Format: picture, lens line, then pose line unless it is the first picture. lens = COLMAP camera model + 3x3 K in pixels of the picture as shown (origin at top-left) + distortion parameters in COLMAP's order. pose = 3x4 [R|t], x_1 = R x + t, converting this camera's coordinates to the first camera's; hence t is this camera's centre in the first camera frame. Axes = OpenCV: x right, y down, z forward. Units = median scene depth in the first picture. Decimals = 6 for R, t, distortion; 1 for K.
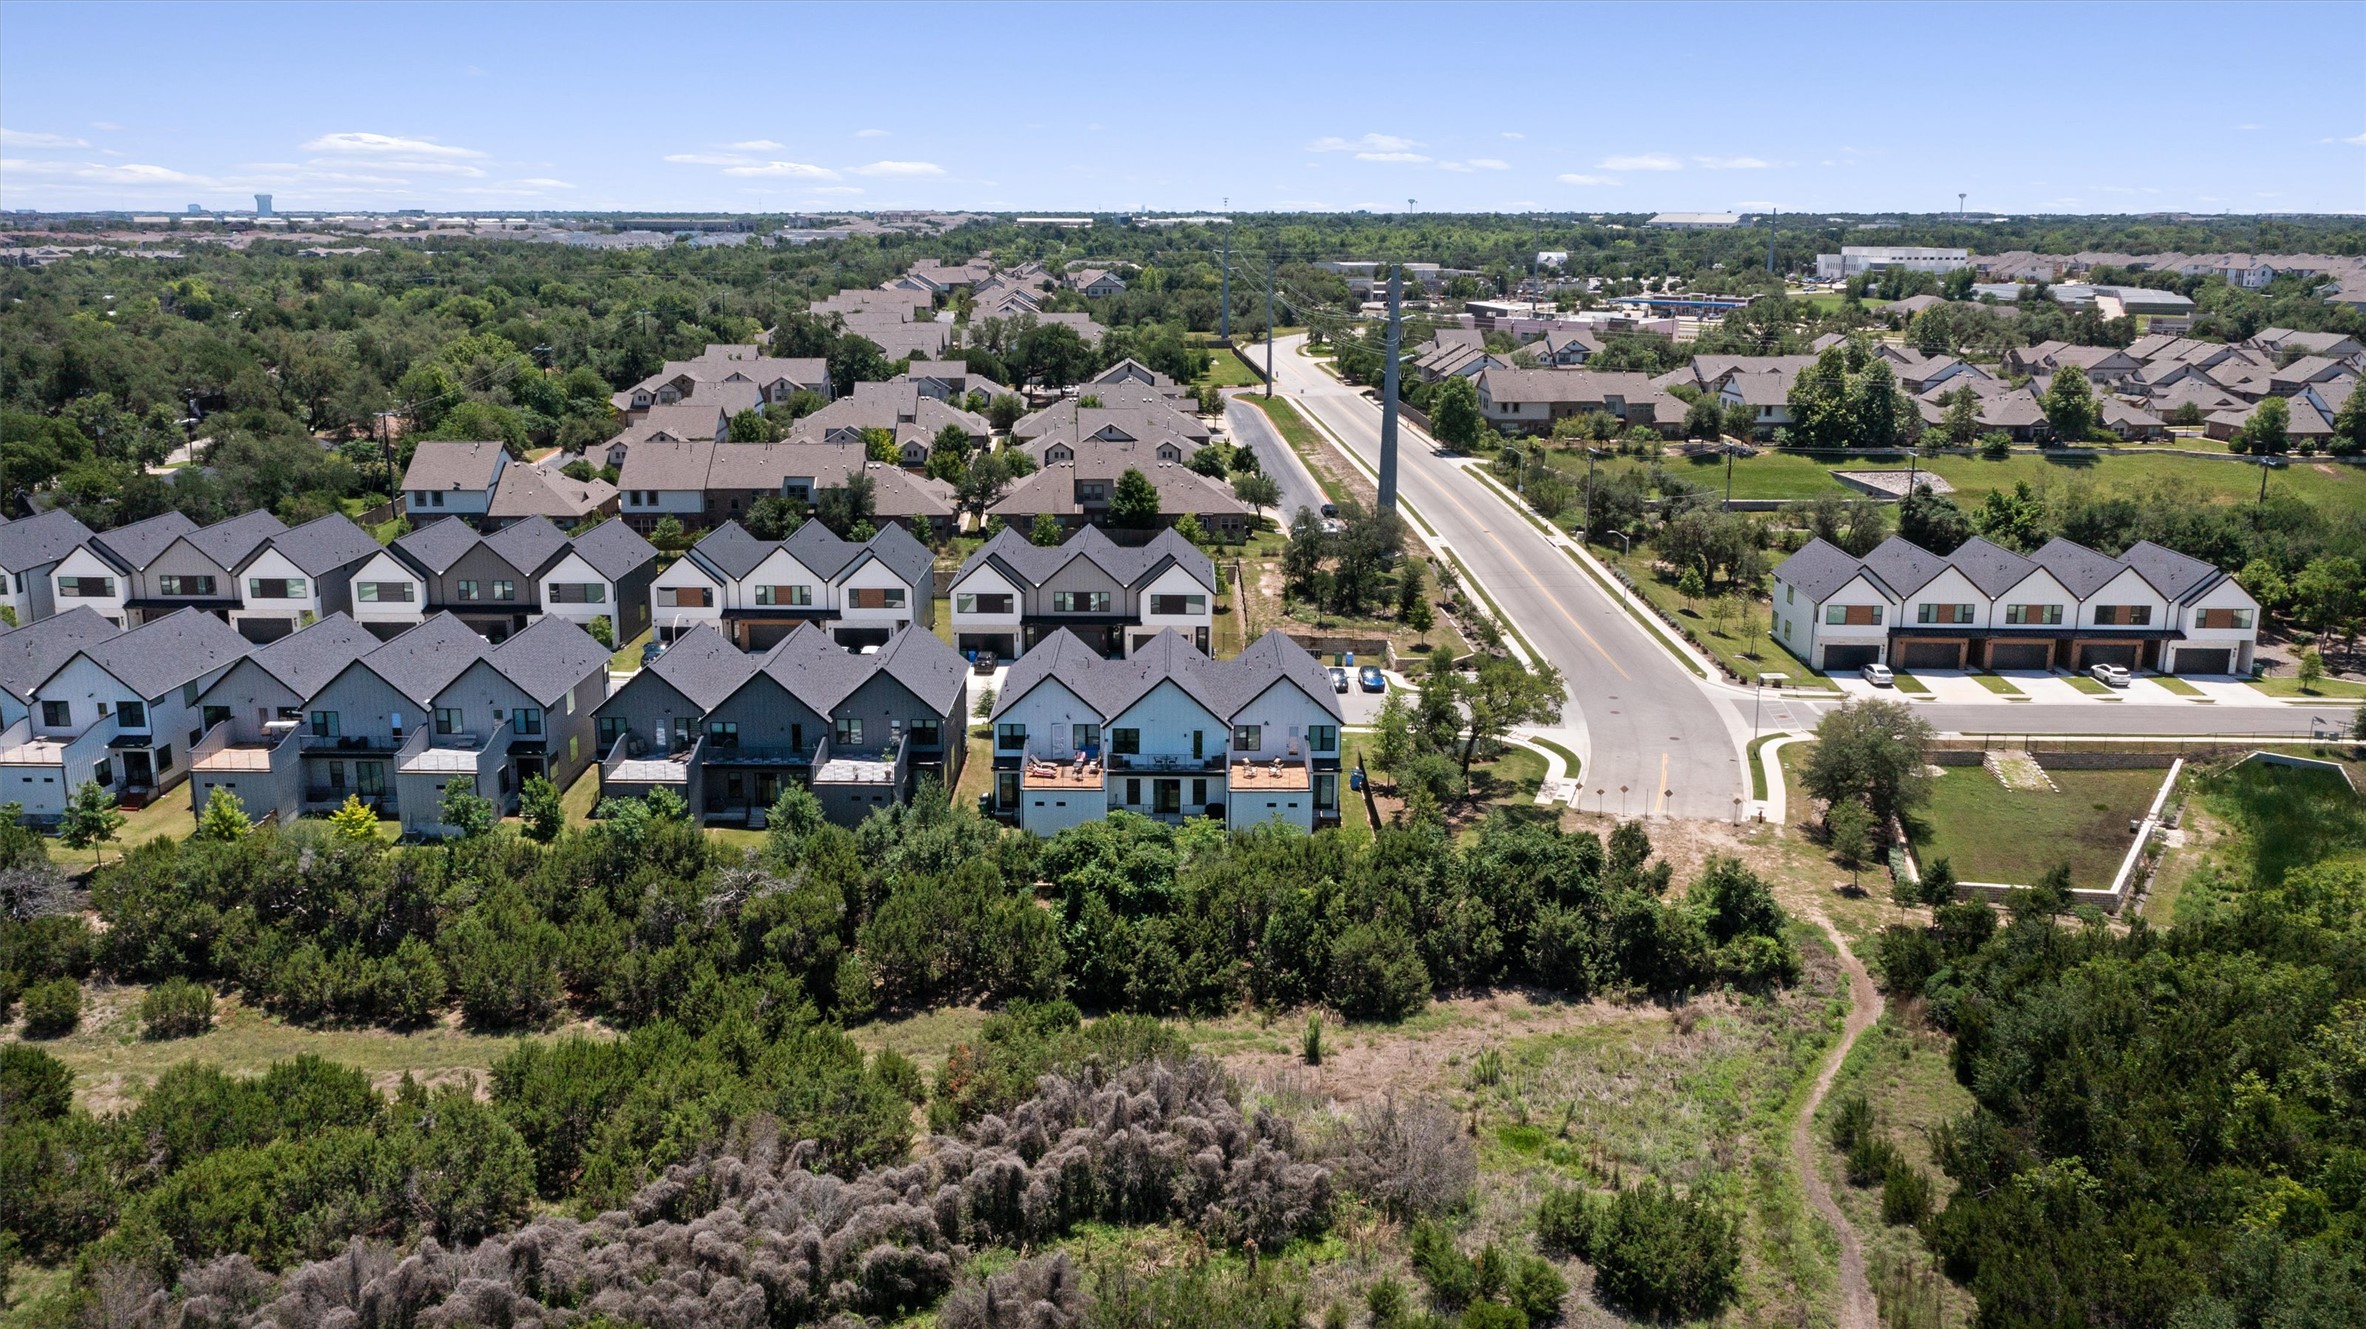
lens RADIAL K [[1908.3, 0, 1198.1], [0, 1908.3, 632.9], [0, 0, 1]] dist [-0.023304, 0.013296]
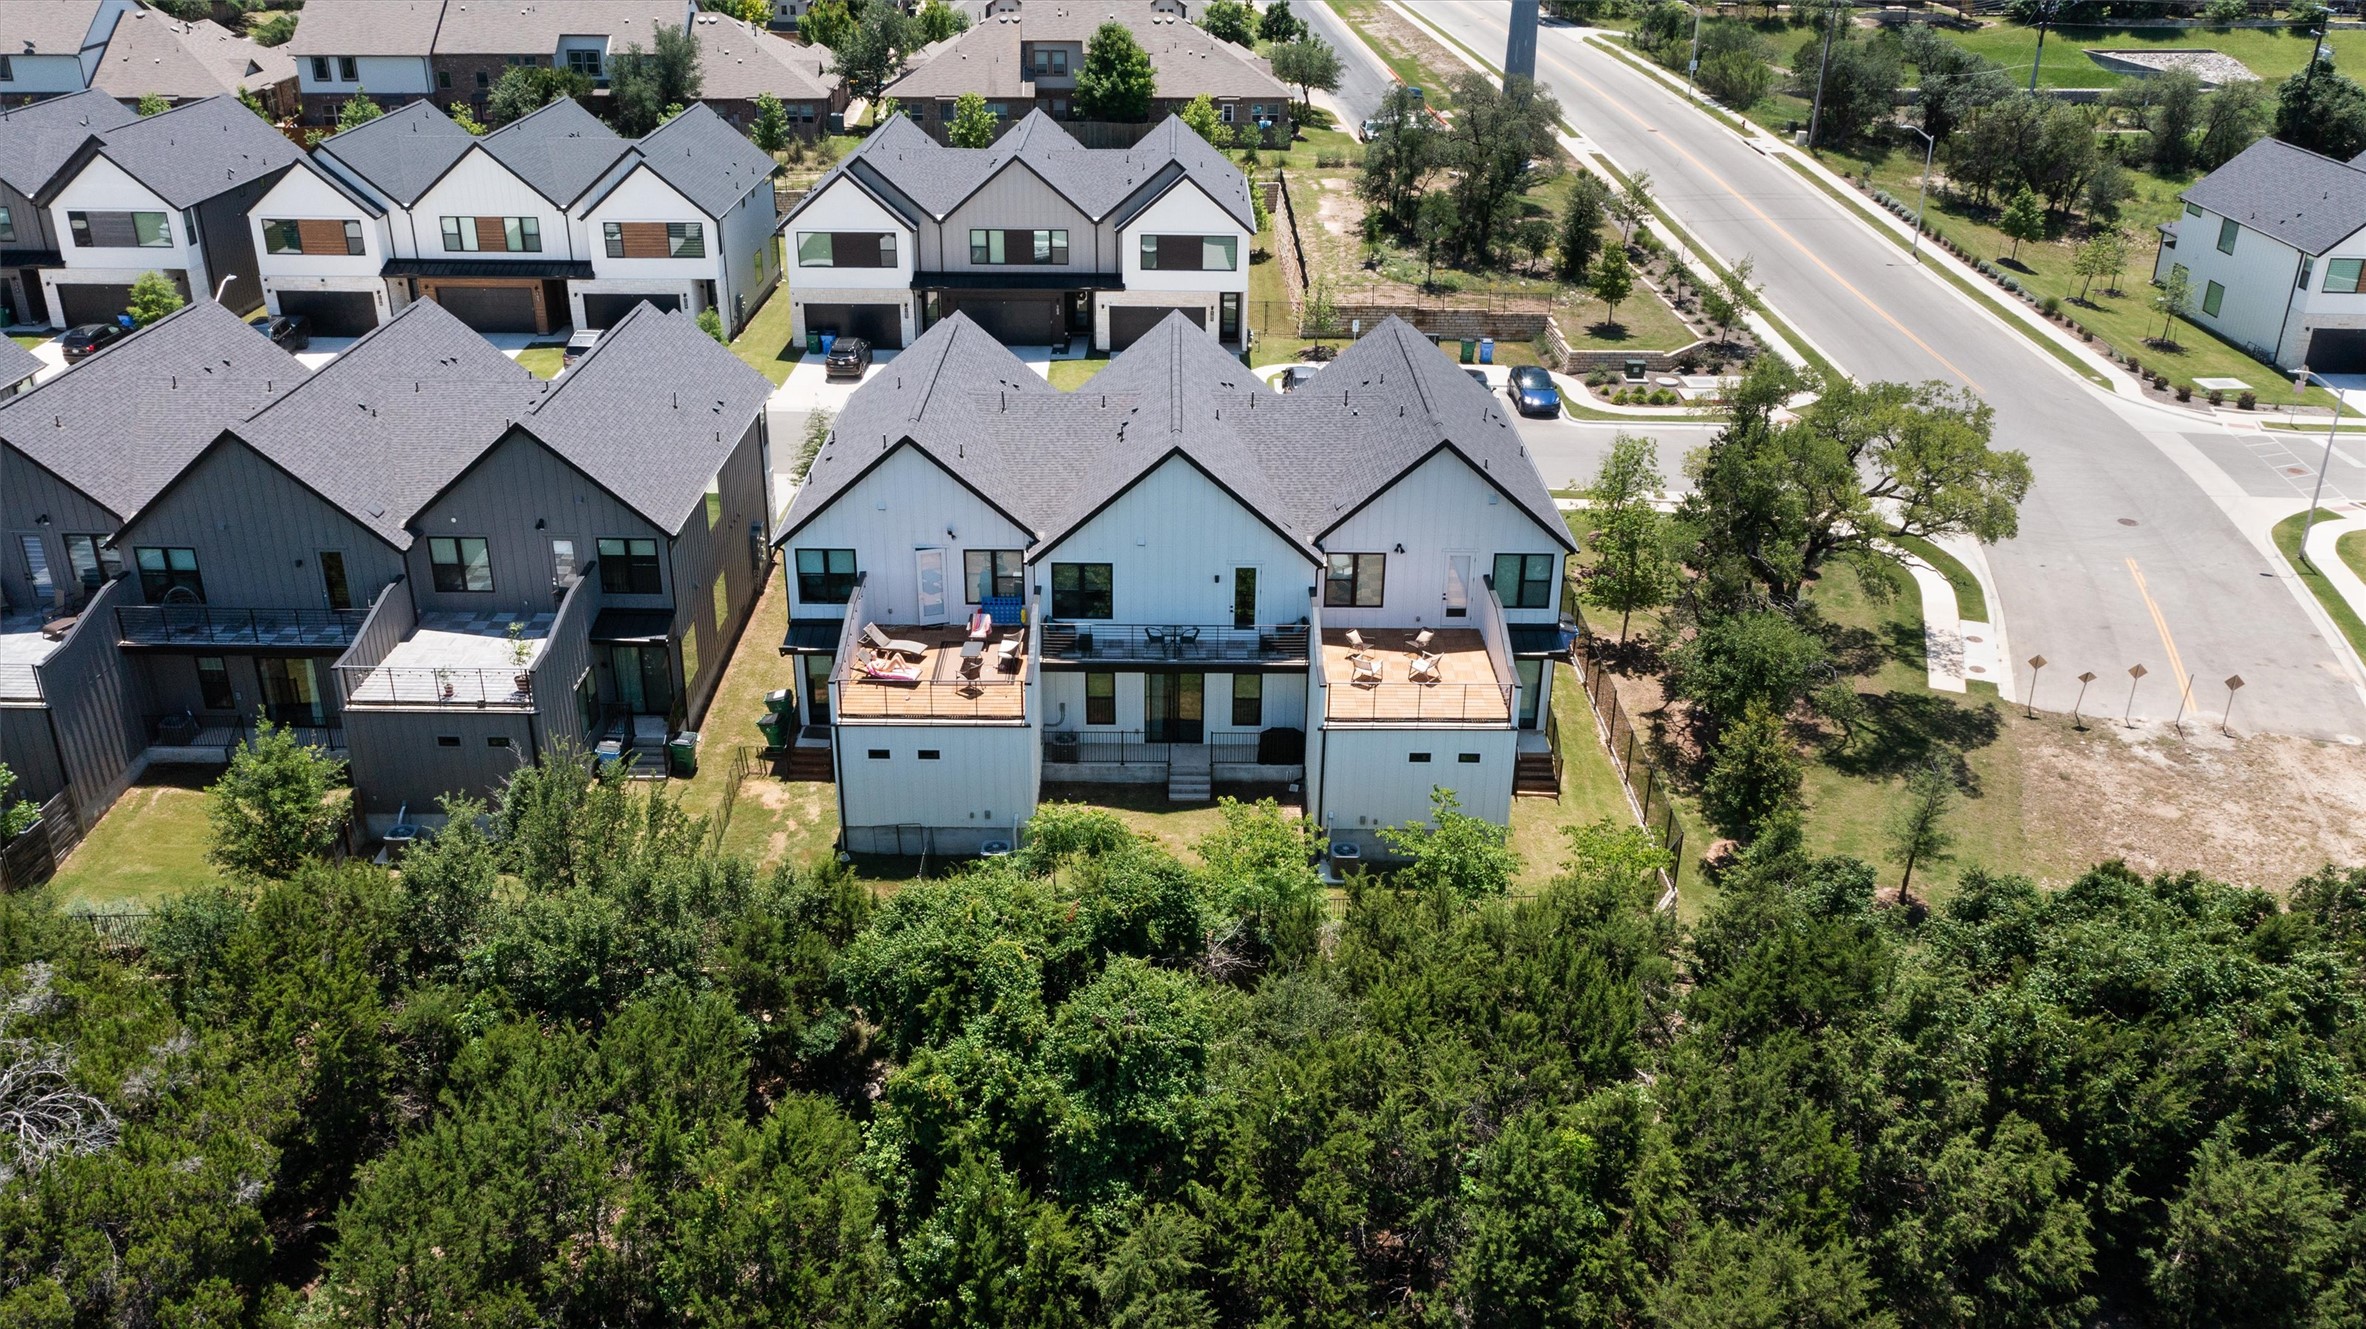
lens RADIAL K [[1877.1, 0, 1183.0], [0, 1877.1, 664.5], [0, 0, 1]] dist [-0.013360, 0.011401]
pose [[0.999983, 0.004526, -0.003769, -0.009616], [-0.003612, 0.976708, 0.214540, -0.014914], [0.004652, -0.214523, 0.976708, 0.428820]]
